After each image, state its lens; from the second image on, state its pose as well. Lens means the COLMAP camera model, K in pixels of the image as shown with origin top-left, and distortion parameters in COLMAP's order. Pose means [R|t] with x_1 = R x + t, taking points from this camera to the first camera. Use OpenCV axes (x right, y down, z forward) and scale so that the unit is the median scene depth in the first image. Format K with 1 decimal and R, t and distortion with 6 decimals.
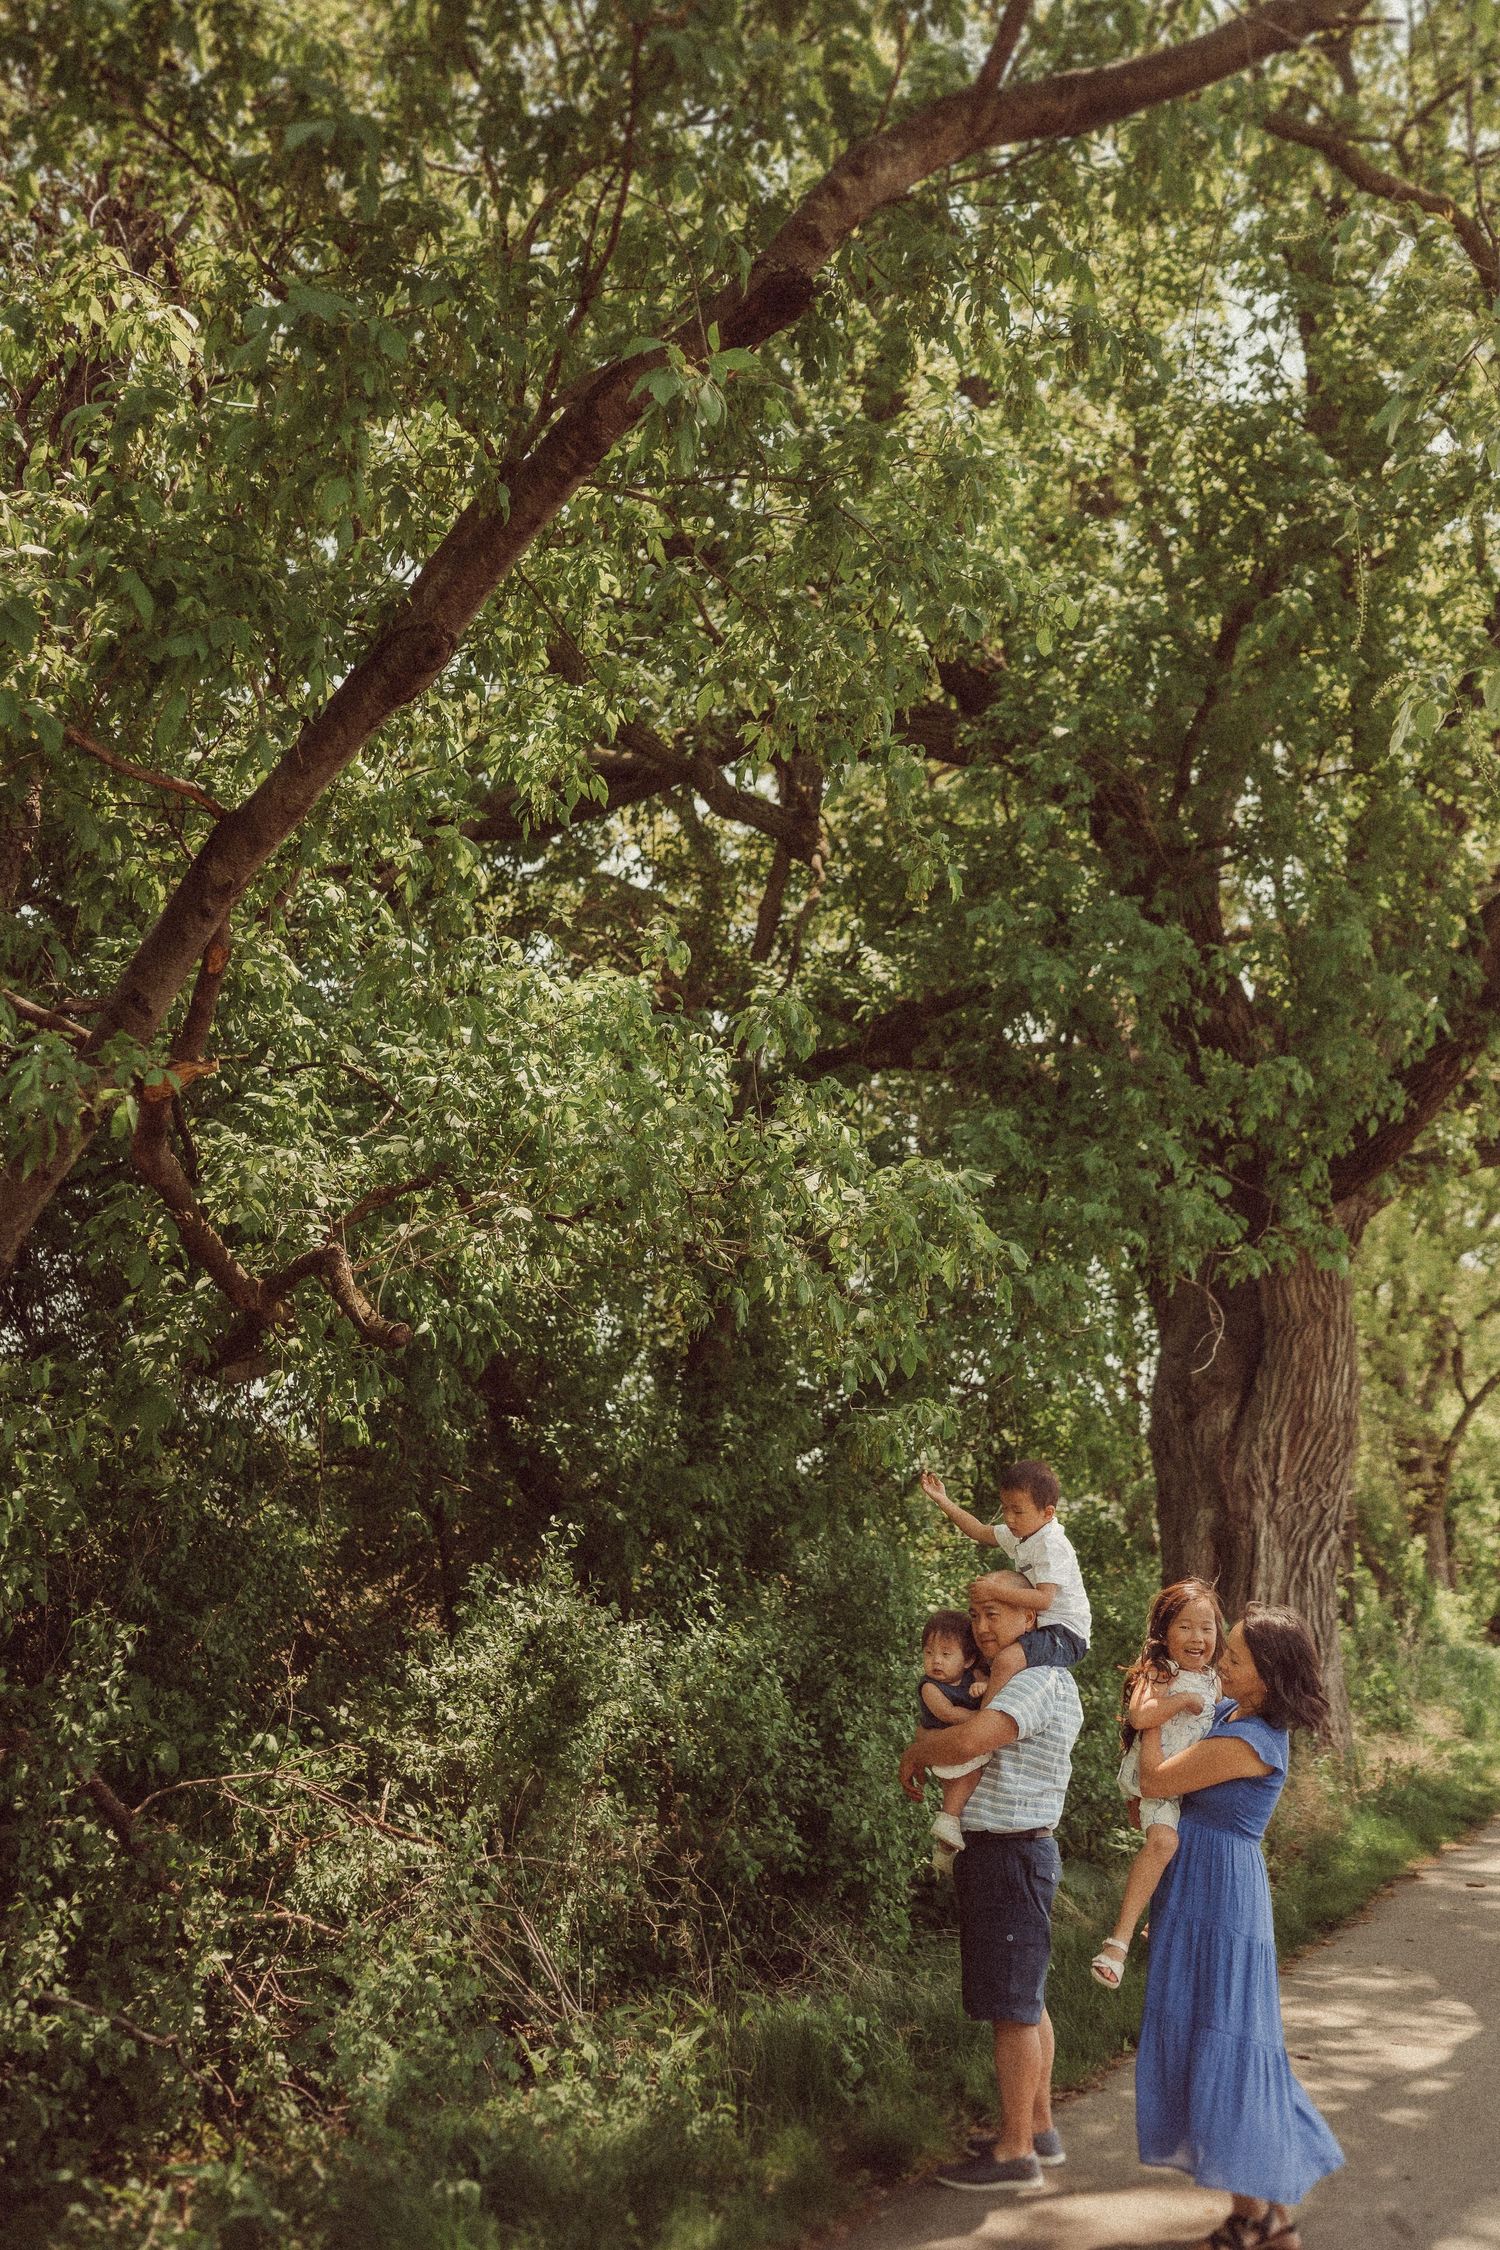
lens RADIAL K [[2179.2, 0, 744.0], [0, 2179.2, 1129.3], [0, 0, 1]] dist [-0.001617, 0.013749]
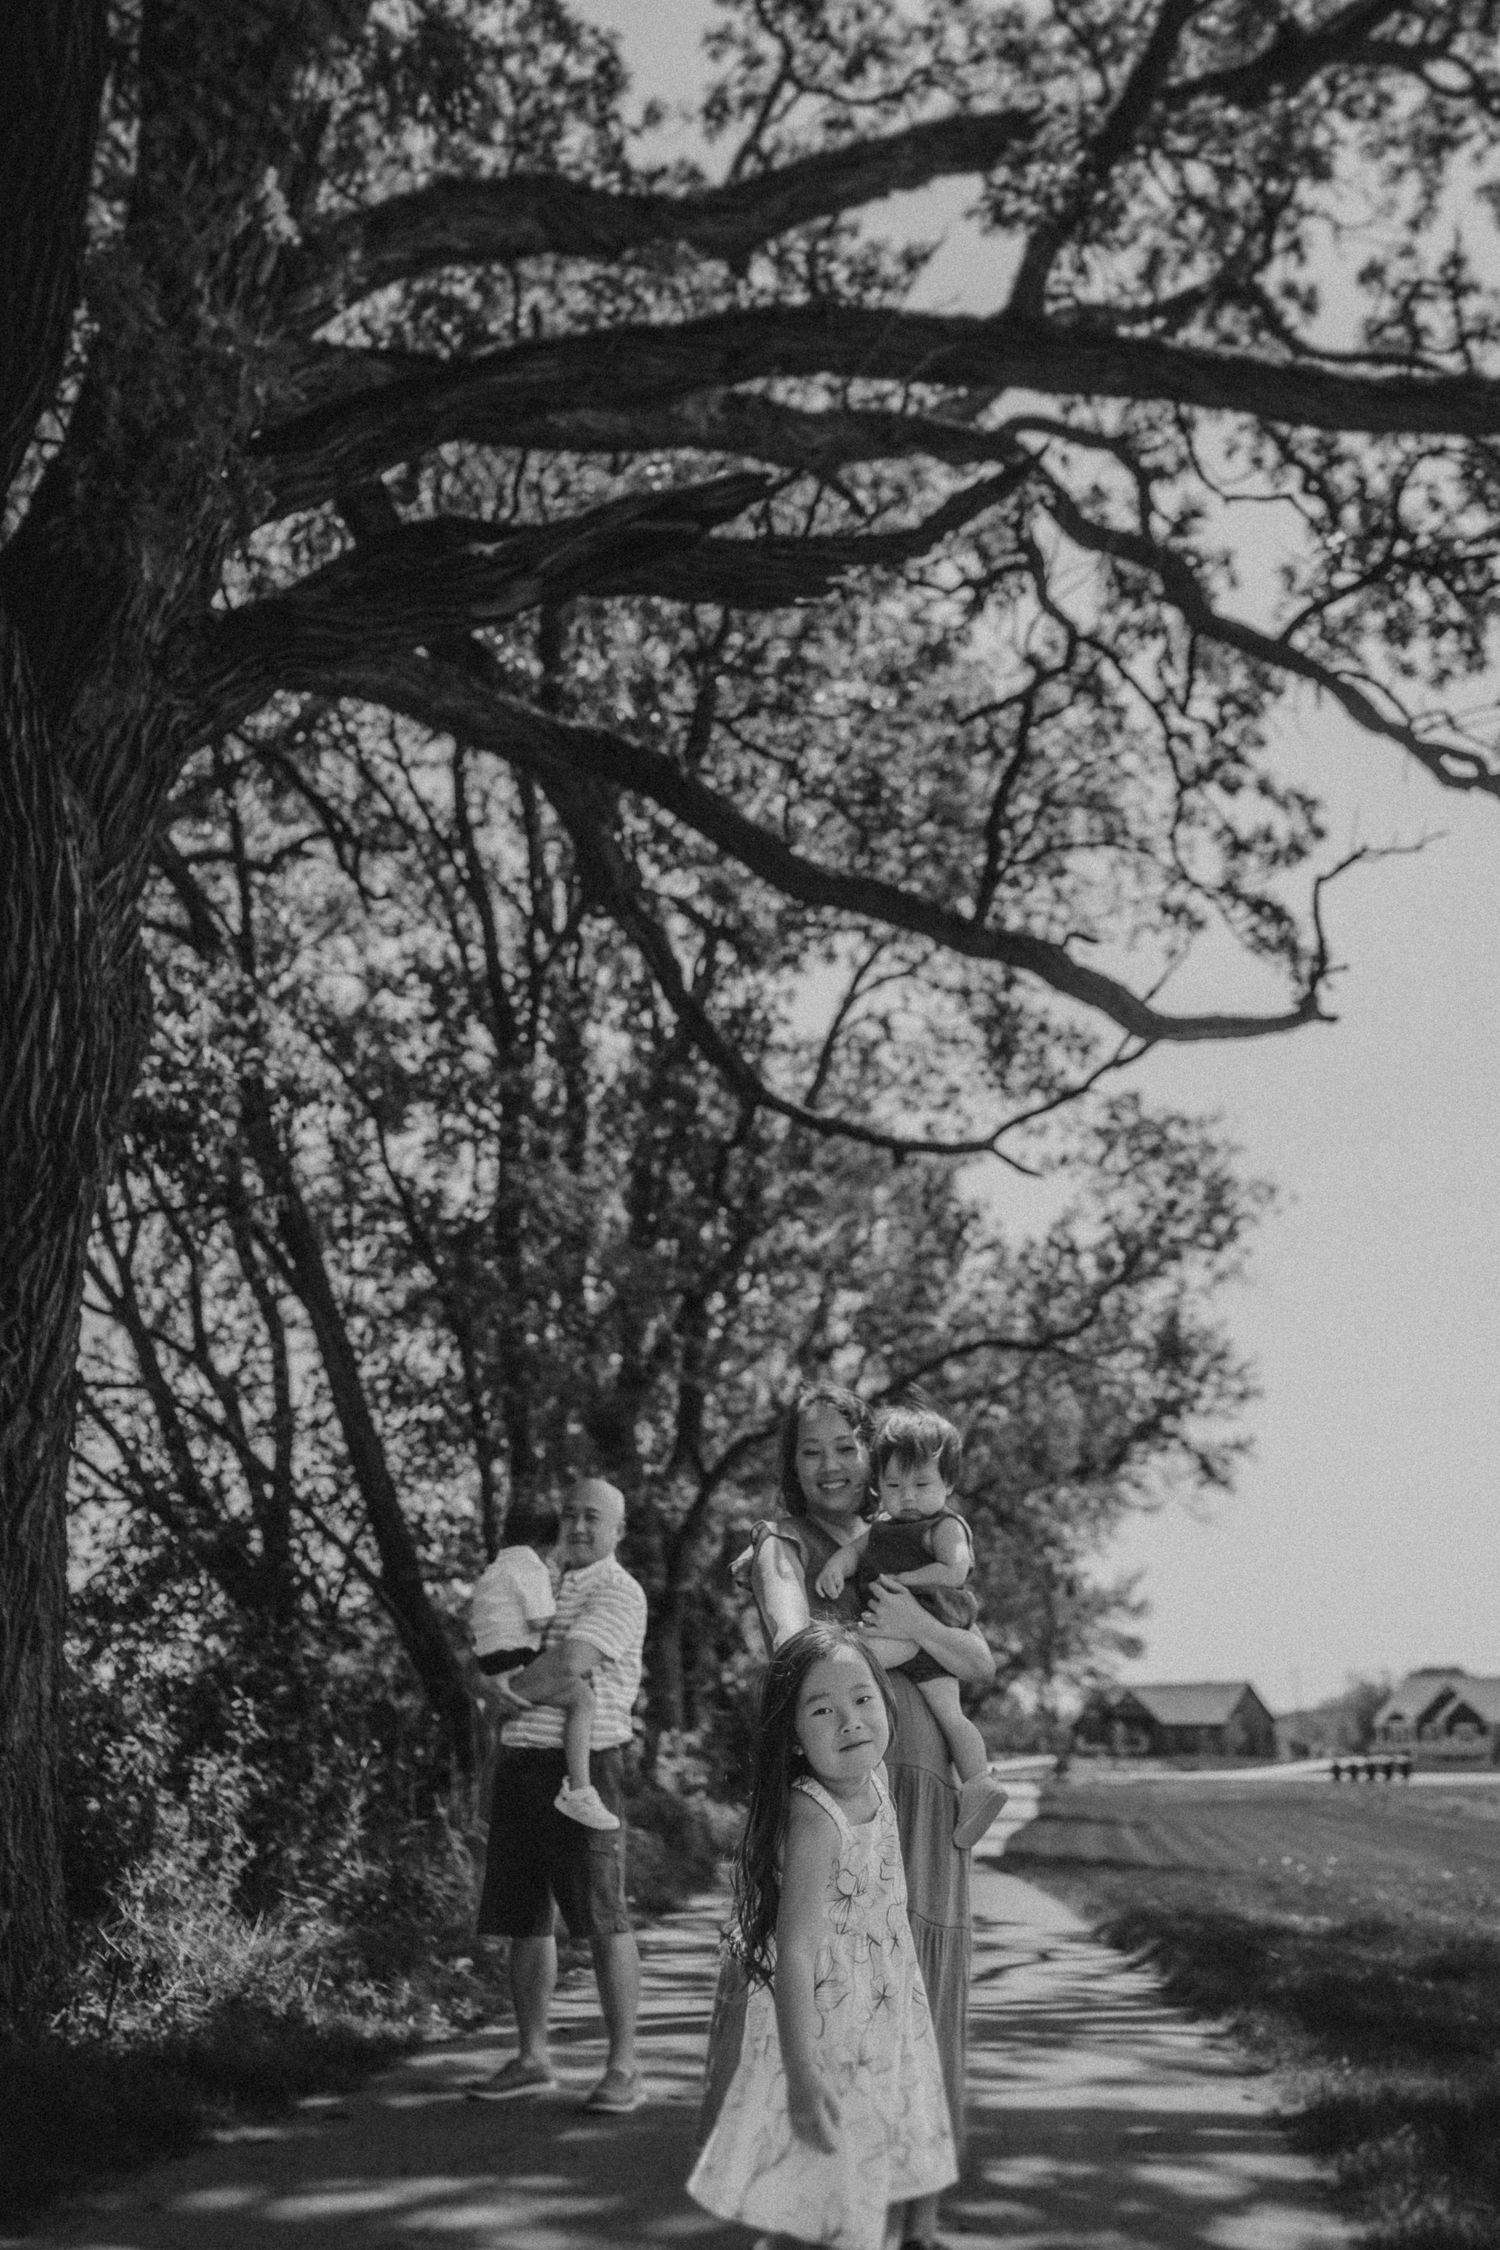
lens RADIAL K [[2135.9, 0, 746.1], [0, 2135.9, 1111.3], [0, 0, 1]] dist [-0.001787, 0.003632]
pose [[0.961570, 0.045330, 0.270791, 0.410385], [-0.016045, 0.993868, -0.109399, 0.240213], [-0.274090, 0.100850, 0.956402, 0.798480]]
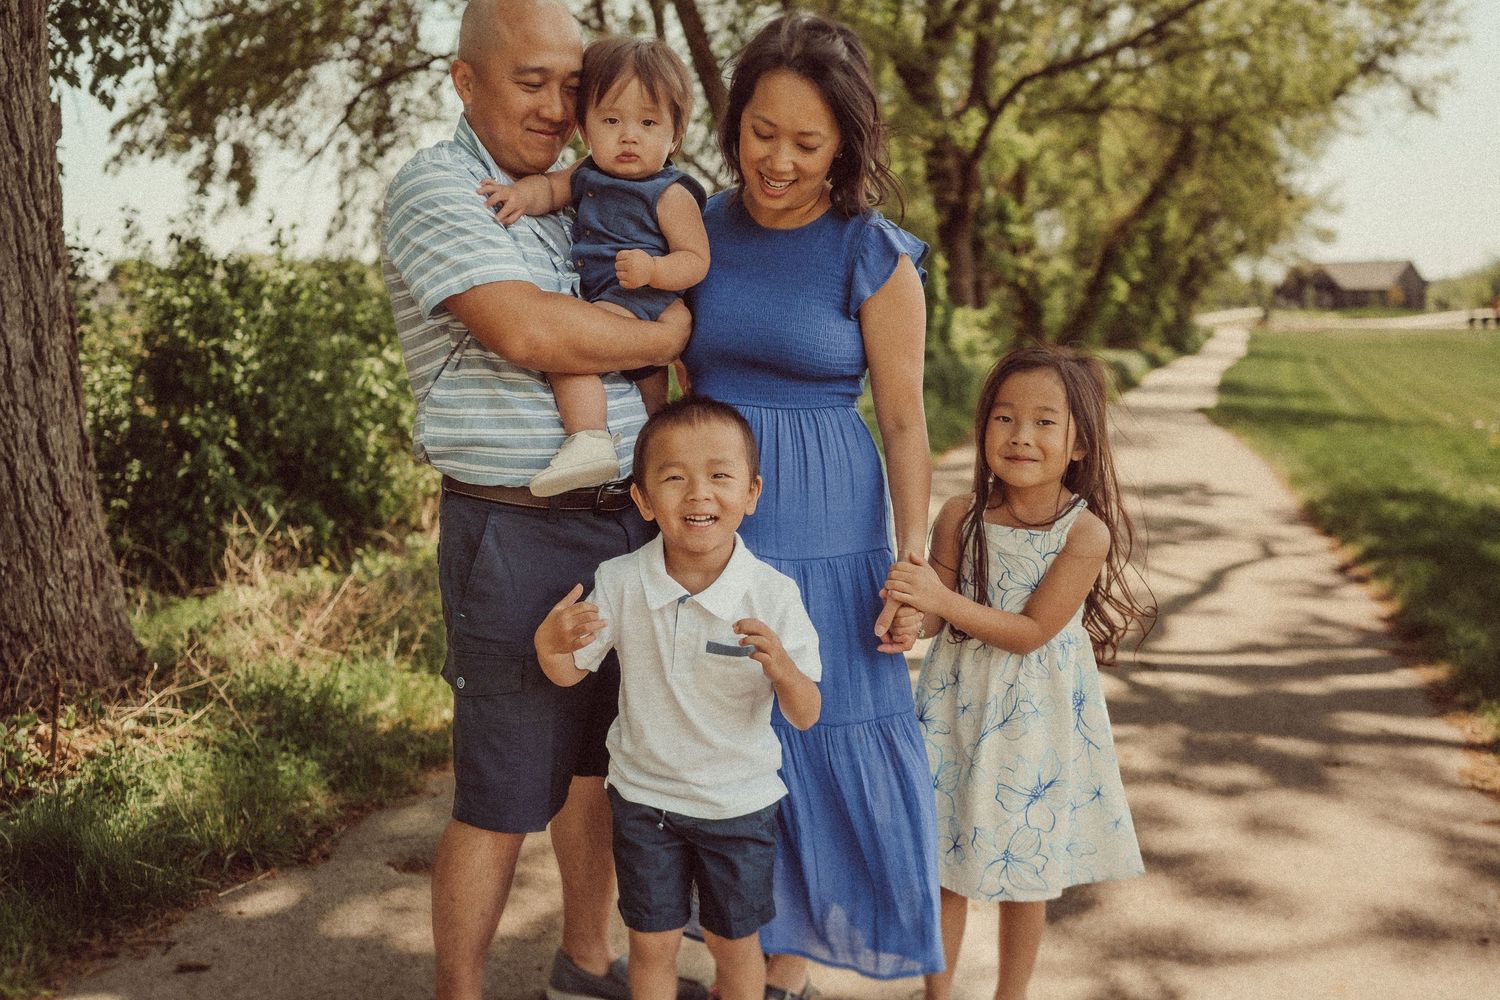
lens RADIAL K [[1412.8, 0, 717.6], [0, 1412.8, 490.4], [0, 0, 1]] dist [-0.005649, -0.005744]
pose [[0.998089, -0.043320, 0.044076, 0.535062], [0.027863, 0.952024, 0.304752, 0.276593], [-0.055163, -0.302942, 0.951411, 1.109087]]
